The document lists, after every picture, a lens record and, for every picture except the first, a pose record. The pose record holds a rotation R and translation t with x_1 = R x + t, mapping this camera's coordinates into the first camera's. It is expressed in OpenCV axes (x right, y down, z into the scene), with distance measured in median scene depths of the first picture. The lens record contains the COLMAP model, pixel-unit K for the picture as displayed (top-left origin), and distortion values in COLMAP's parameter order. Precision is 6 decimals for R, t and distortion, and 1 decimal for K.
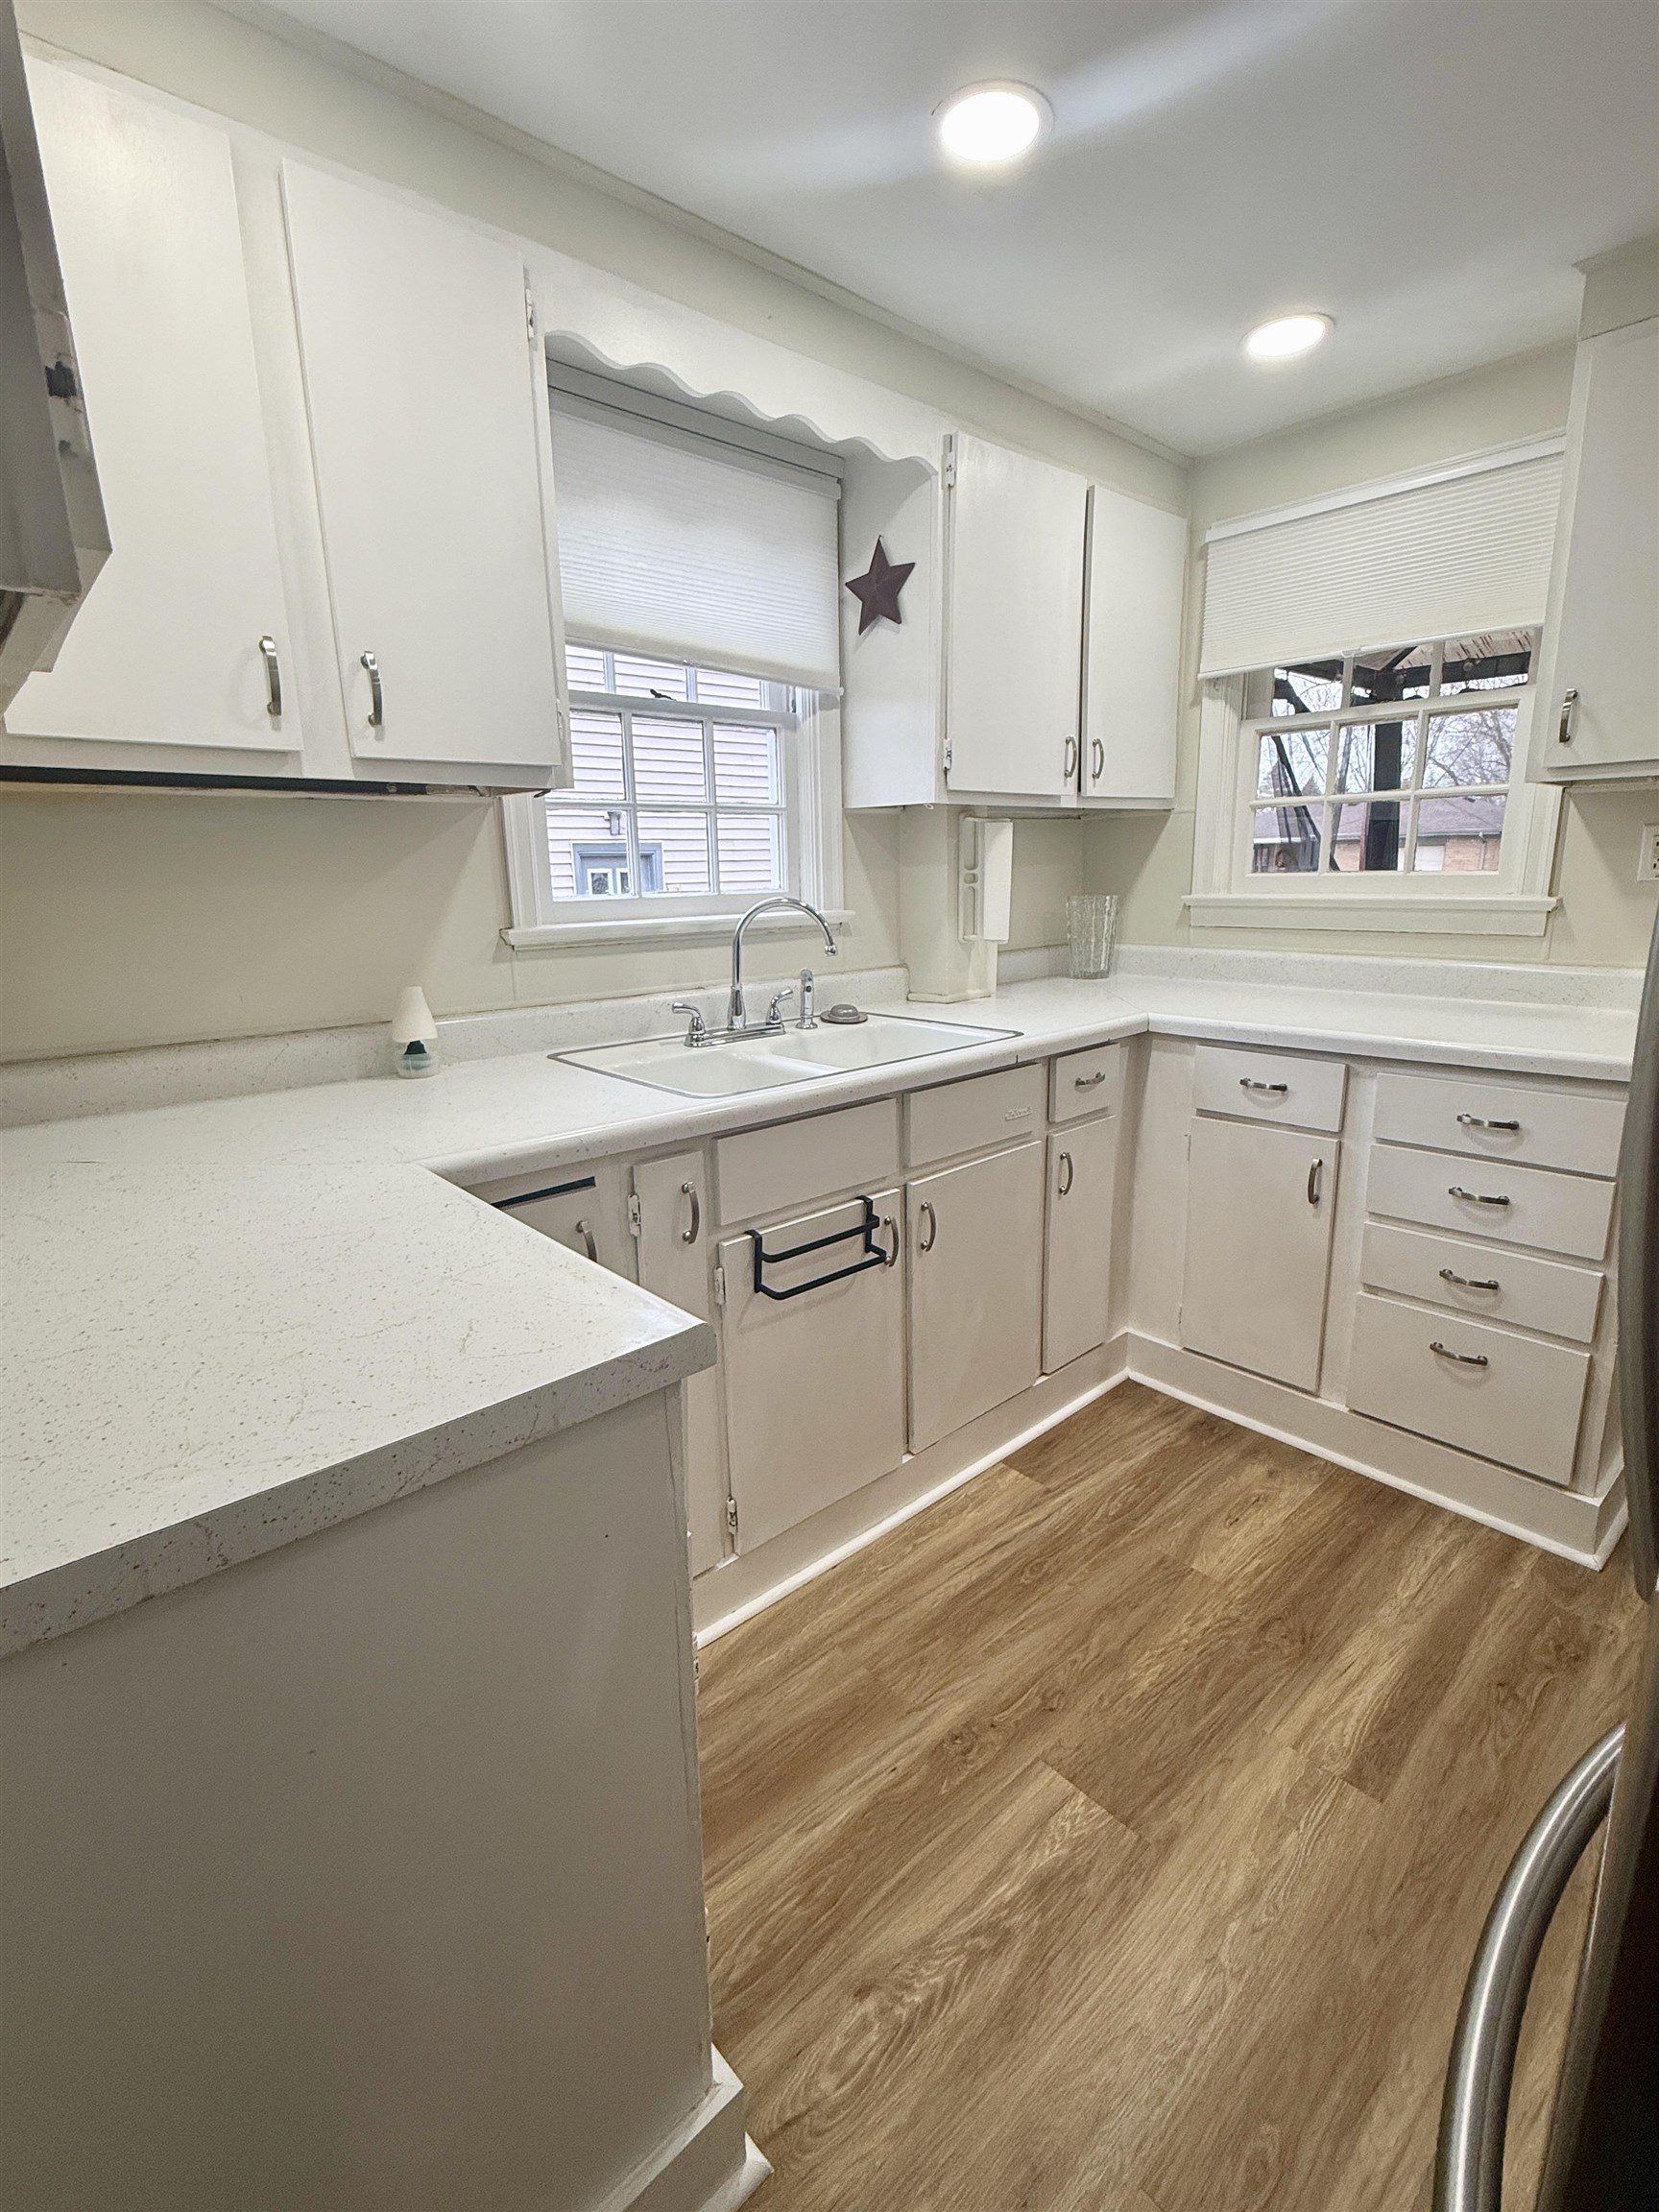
lens RADIAL K [[1007.4, 0, 836.6], [0, 1007.4, 1102.7], [0, 0, 1]] dist [0.003227, -0.000921]
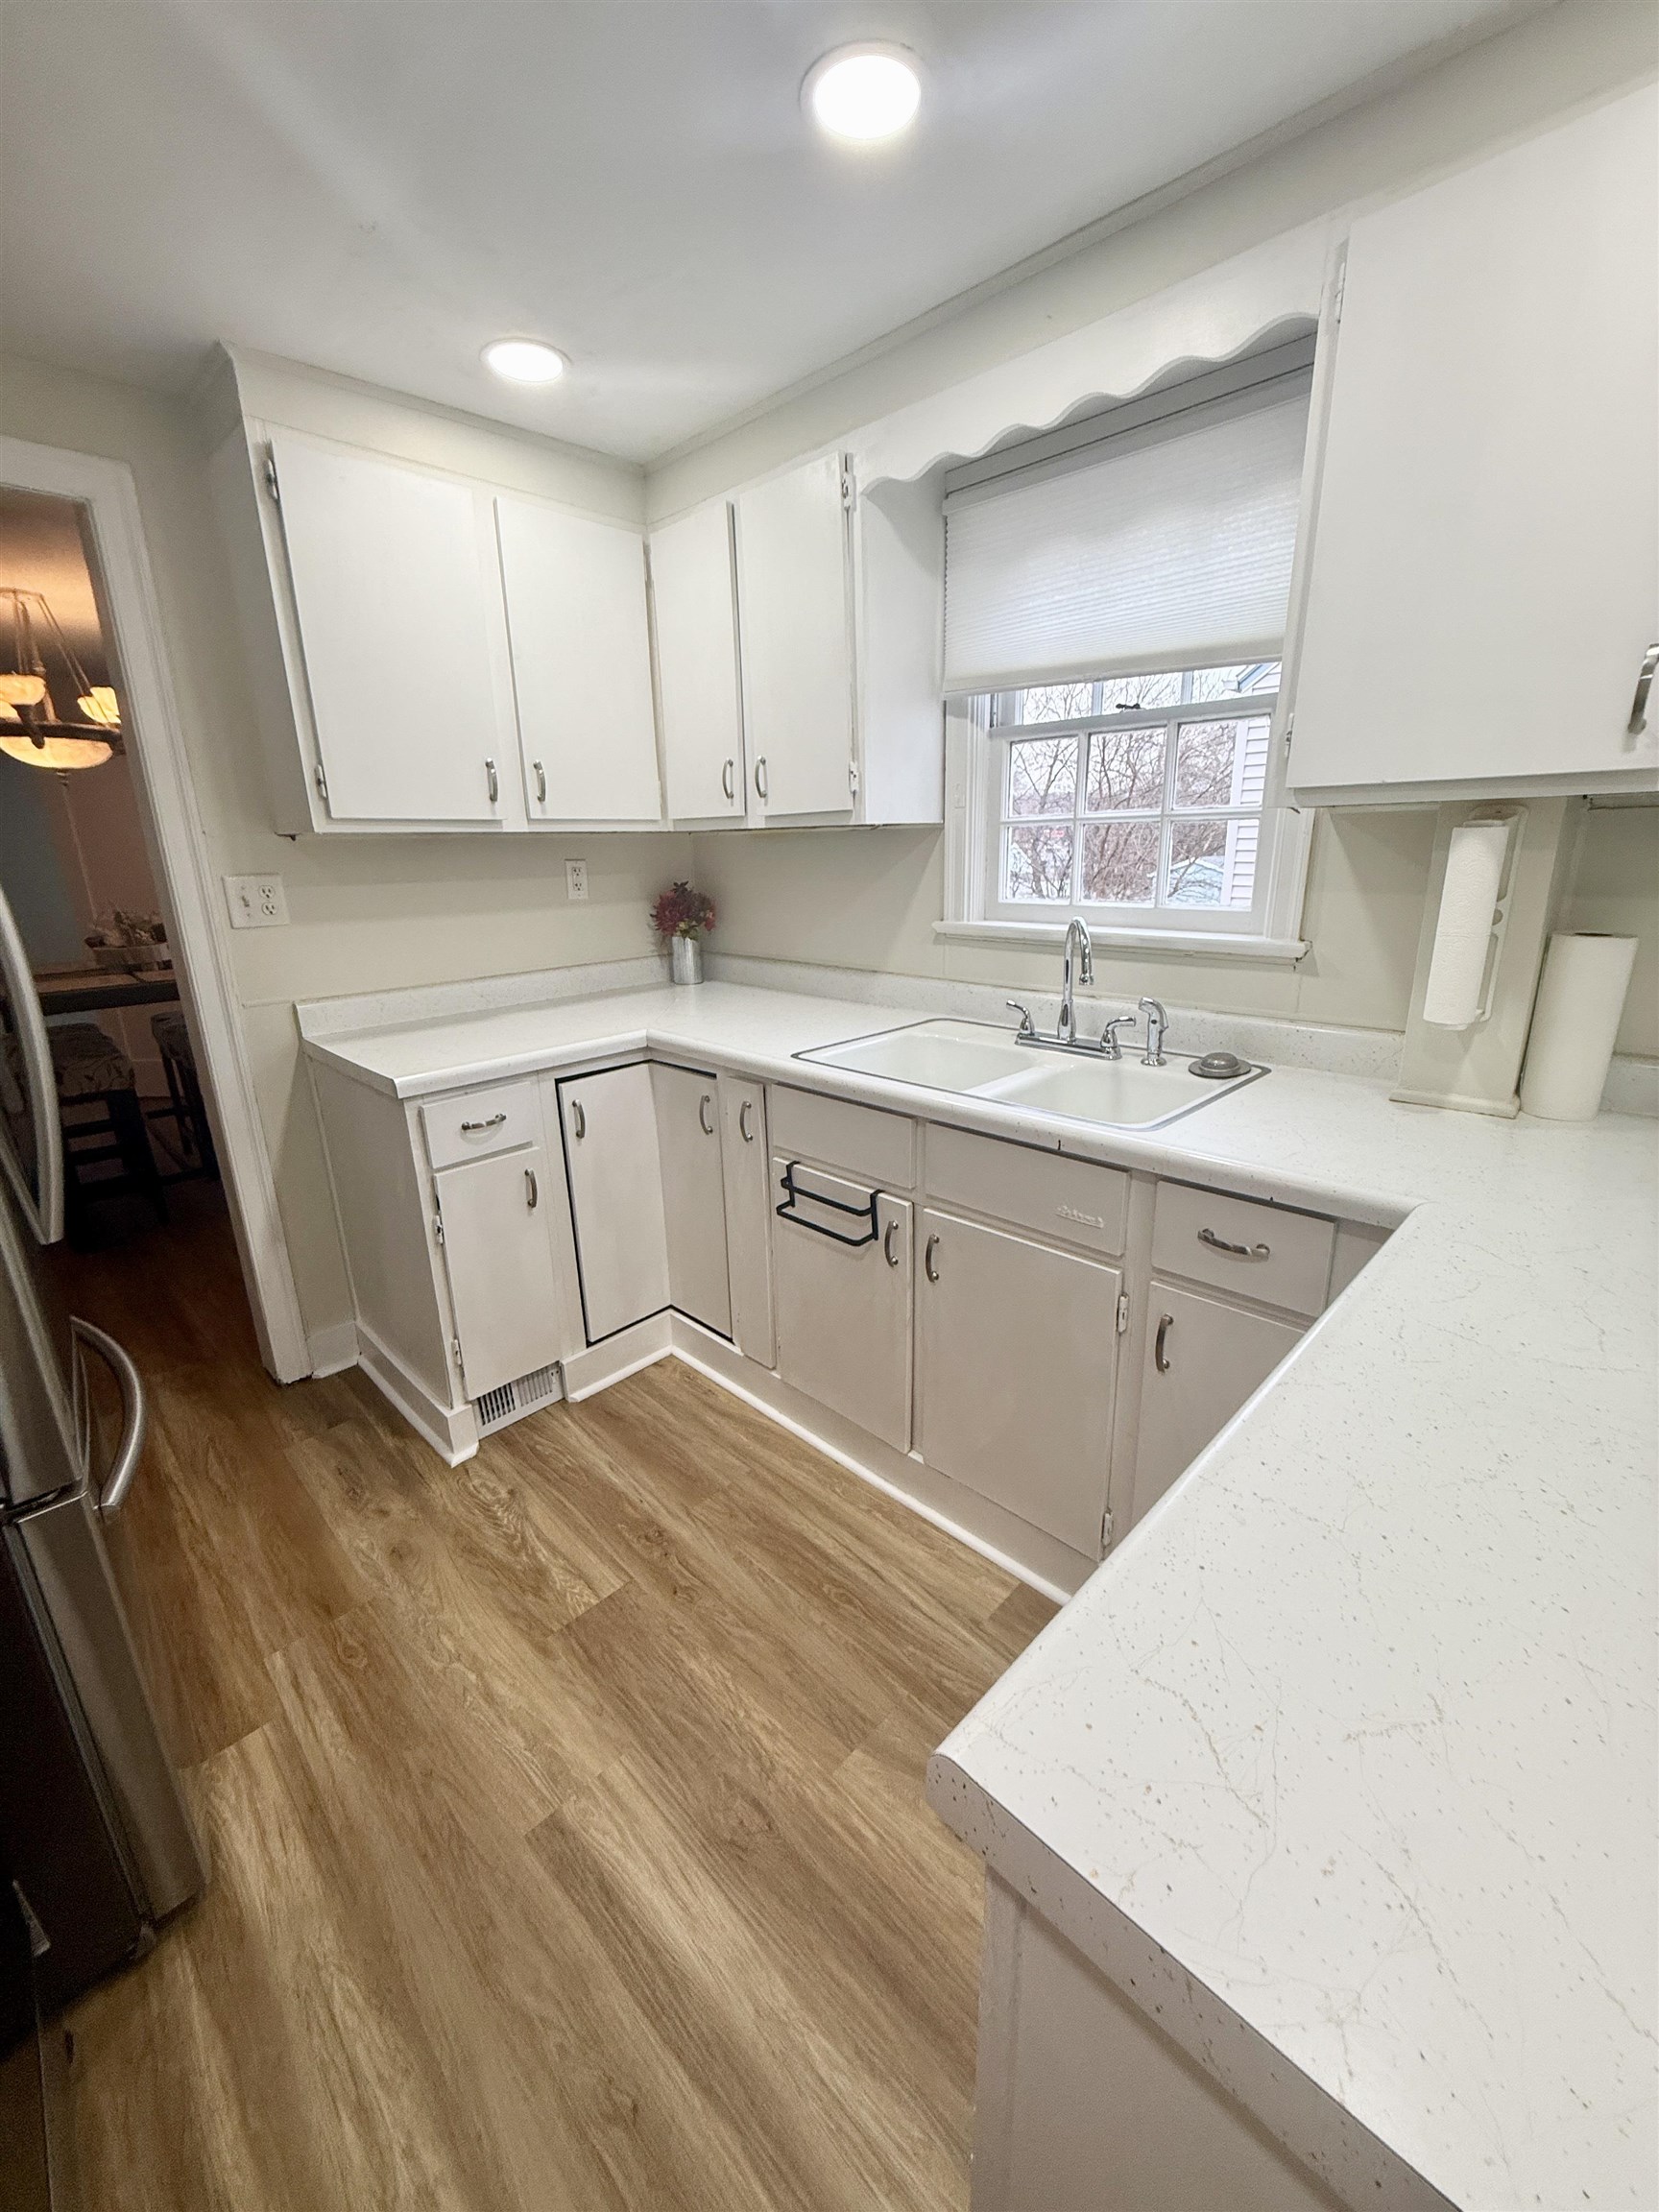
lens RADIAL K [[884.0, 0, 837.0], [0, 884.0, 1101.1], [0, 0, 1]] dist [0.000574, -0.000255]
pose [[0.052978, 0.293291, -0.954554, 1.079742], [-0.208576, 0.938063, 0.276648, -0.302458], [0.976570, 0.184441, 0.110871, 0.962111]]
